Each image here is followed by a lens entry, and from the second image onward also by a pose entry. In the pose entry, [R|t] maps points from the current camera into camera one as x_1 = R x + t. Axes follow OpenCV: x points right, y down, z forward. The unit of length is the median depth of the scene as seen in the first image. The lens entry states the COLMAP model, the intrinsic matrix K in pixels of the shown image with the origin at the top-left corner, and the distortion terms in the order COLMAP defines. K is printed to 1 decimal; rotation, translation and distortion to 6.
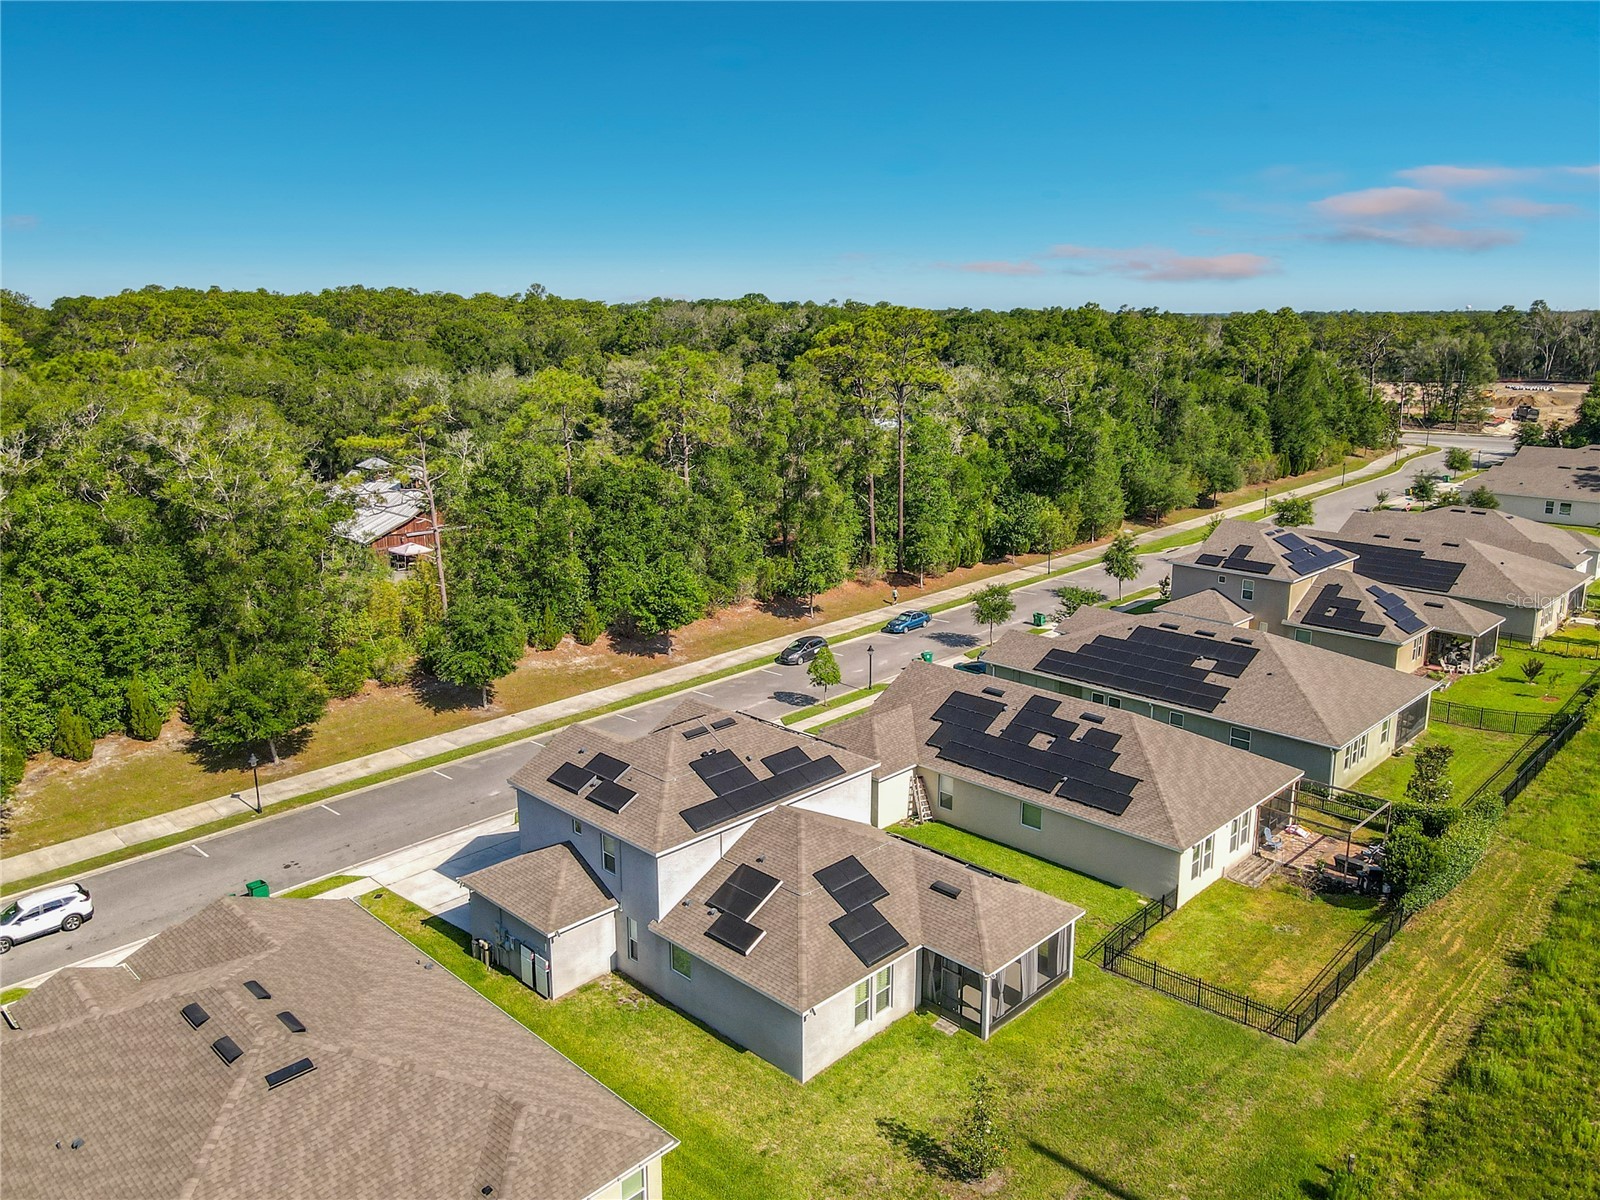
lens RADIAL K [[1175.8, 0, 819.9], [0, 1175.8, 595.4], [0, 0, 1]] dist [0.014499, 0.007324]
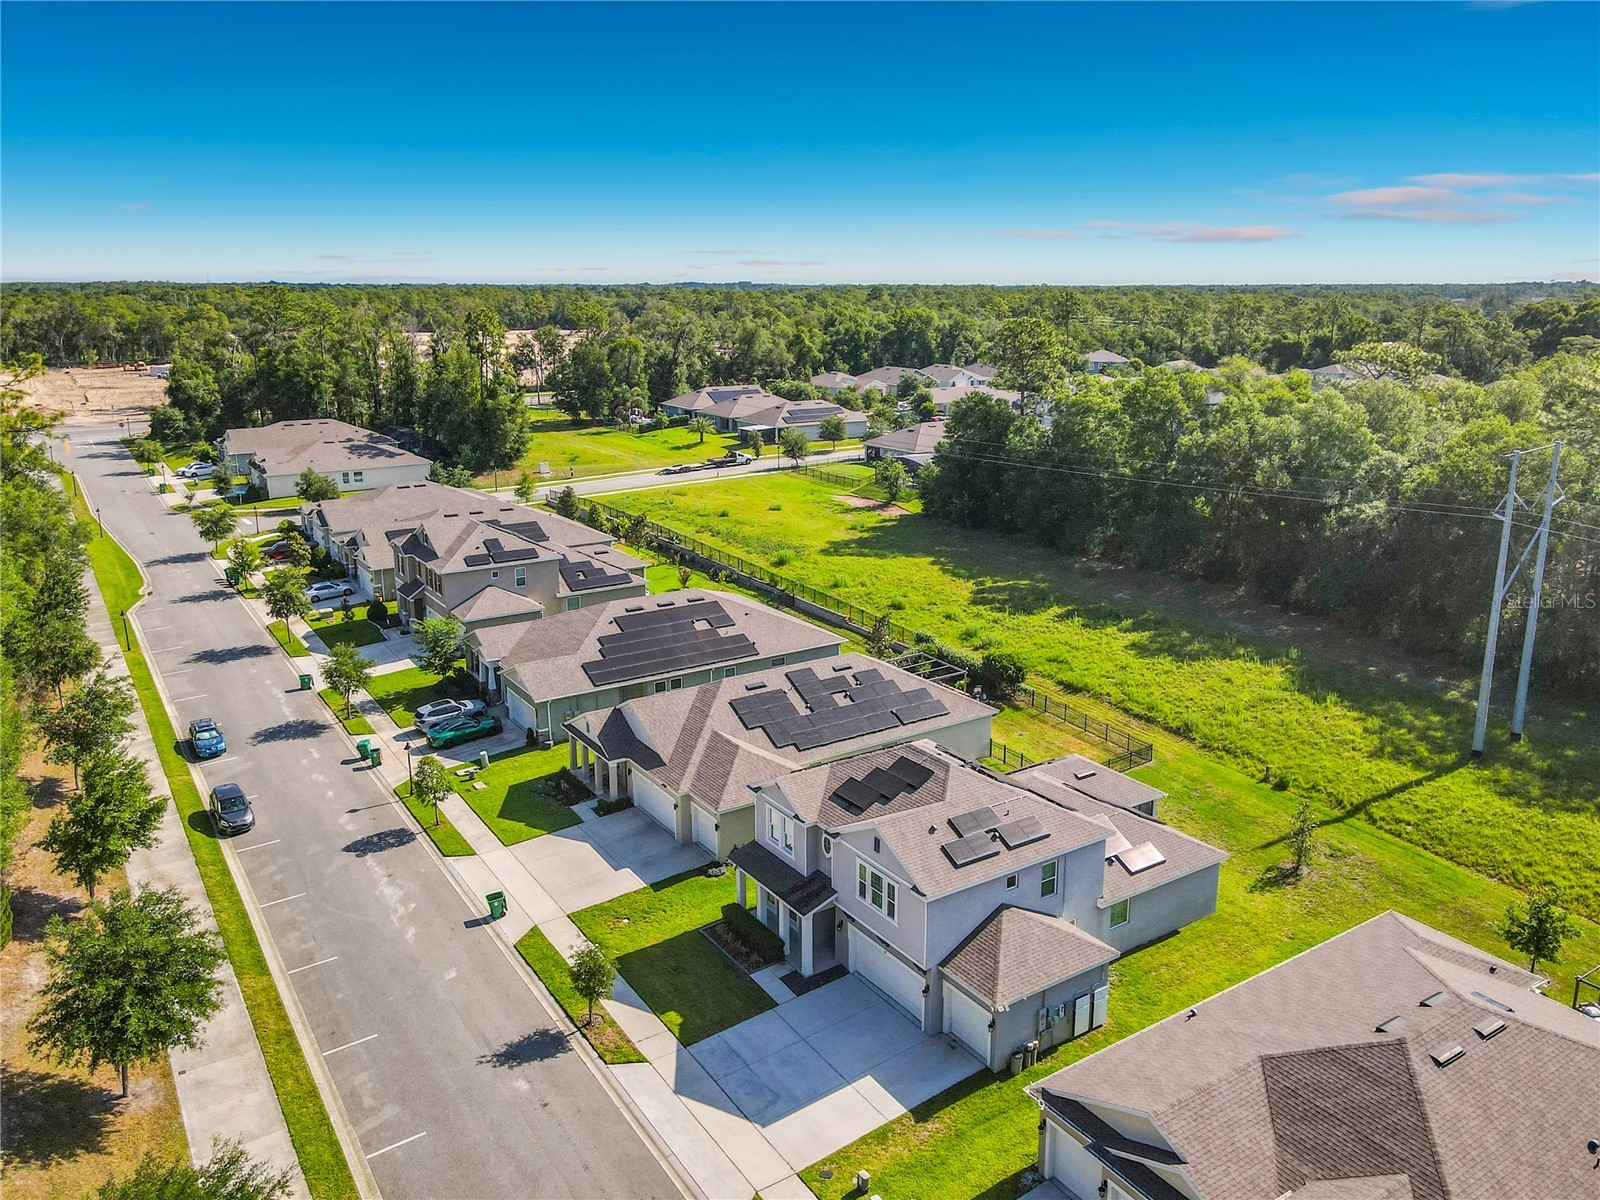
lens RADIAL K [[1199.8, 0, 810.4], [0, 1199.8, 560.2], [0, 0, 1]] dist [0.010952, 0.009697]
pose [[0.218955, -0.216266, 0.951466, -0.972728], [0.229672, 0.959152, 0.165160, -0.224107], [-0.948319, 0.182362, 0.259681, 0.730986]]
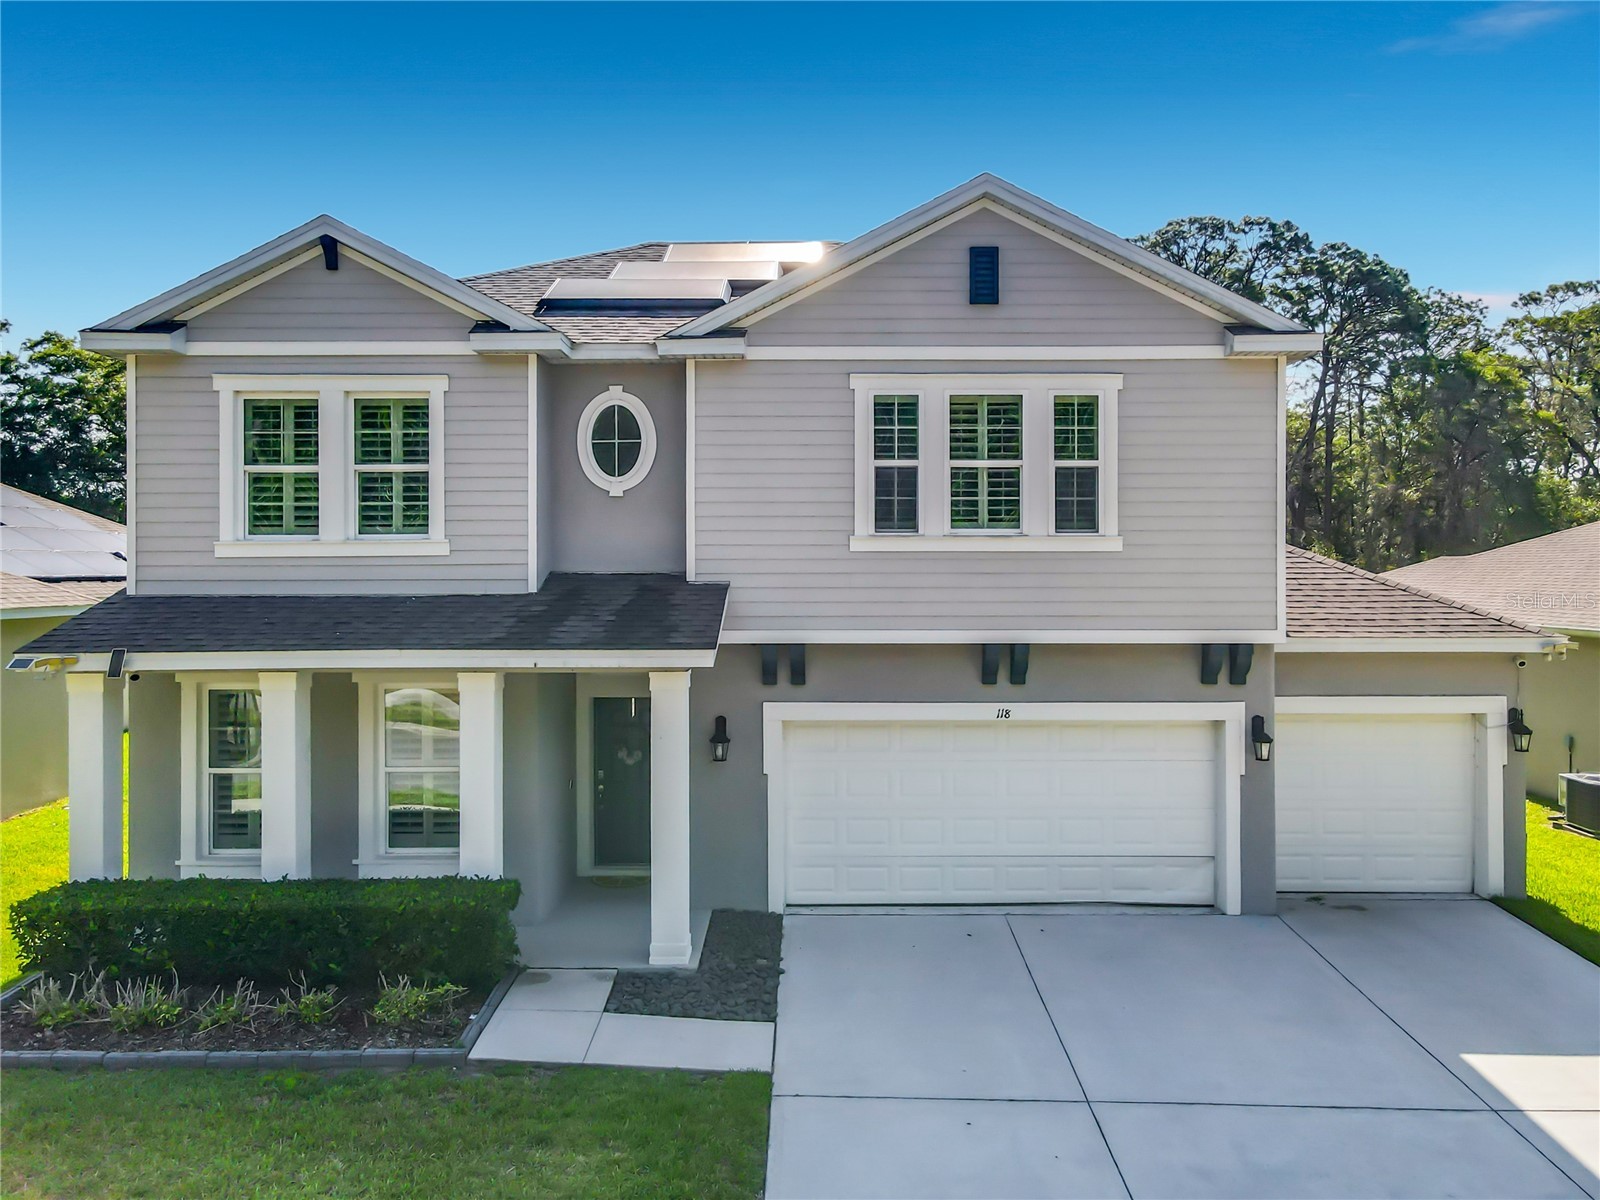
lens RADIAL K [[1199.8, 0, 810.4], [0, 1199.8, 560.2], [0, 0, 1]] dist [0.010952, 0.009697]
pose [[-0.687622, 0.011145, 0.725984, -0.337295], [0.171326, 0.974138, 0.147319, 0.135138], [-0.705567, 0.225679, -0.671748, 1.133999]]
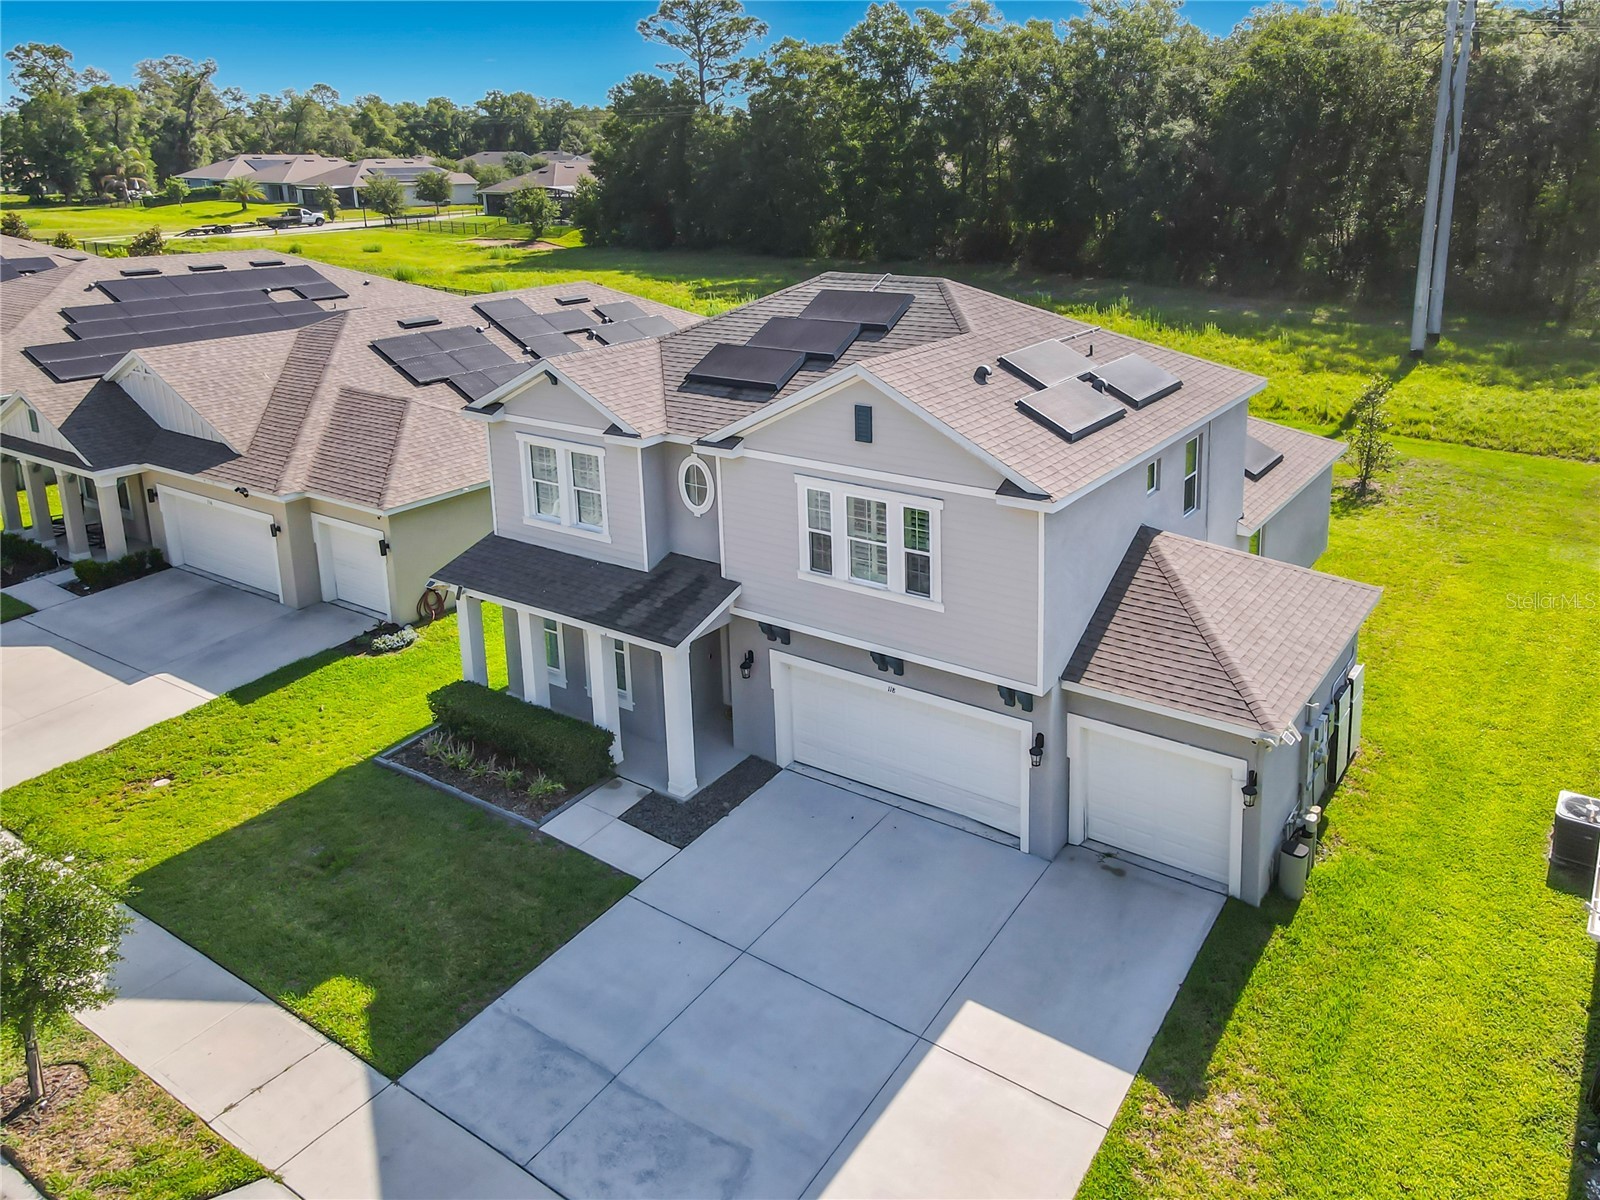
lens RADIAL K [[1180.8, 0, 882.8], [0, 1180.8, 432.4], [0, 0, 1]] dist [0.065455, 0.004065]
pose [[-0.178595, -0.228577, 0.957004, -0.517650], [0.241258, 0.932776, 0.267813, 0.035964], [-0.953886, 0.278715, -0.111443, 0.978056]]
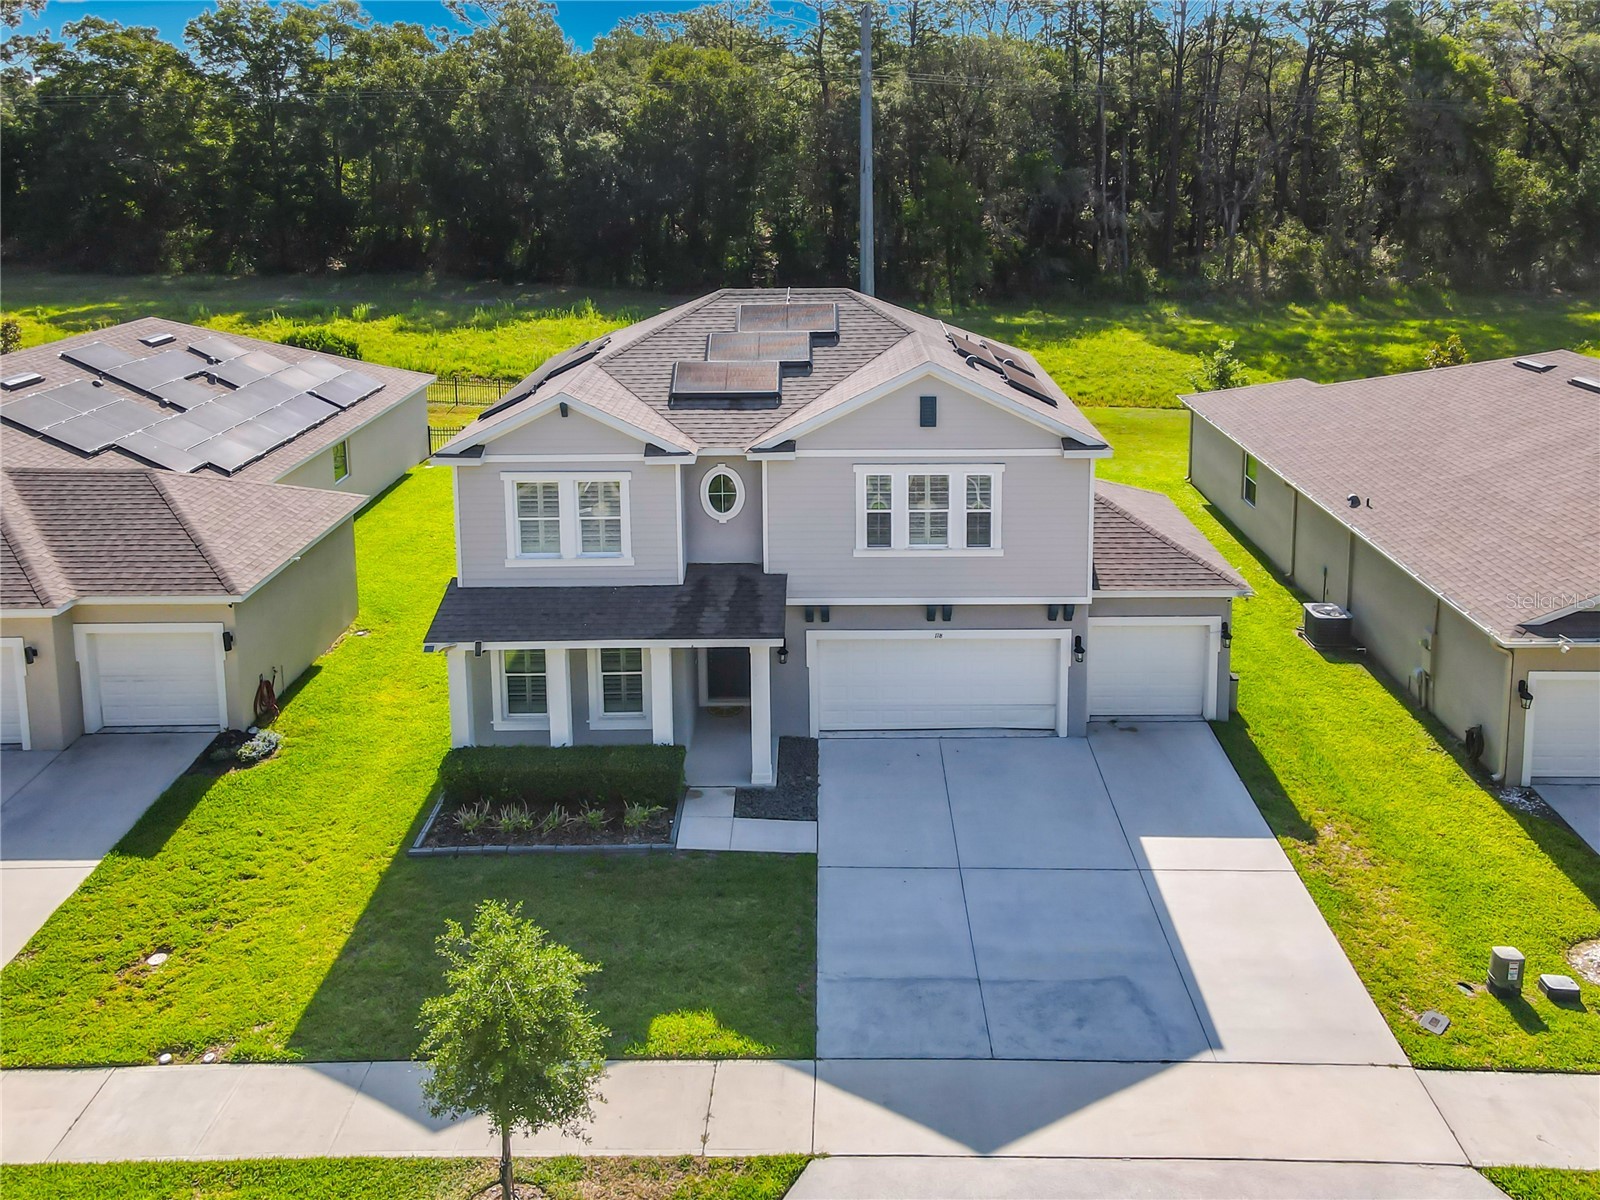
lens RADIAL K [[1205.4, 0, 839.2], [0, 1205.4, 377.6], [0, 0, 1]] dist [0.051808, -0.007764]
pose [[-0.697439, -0.136303, 0.703563, -0.458088], [0.170903, 0.921787, 0.347995, -0.034705], [-0.695968, 0.362946, -0.619596, 1.214256]]
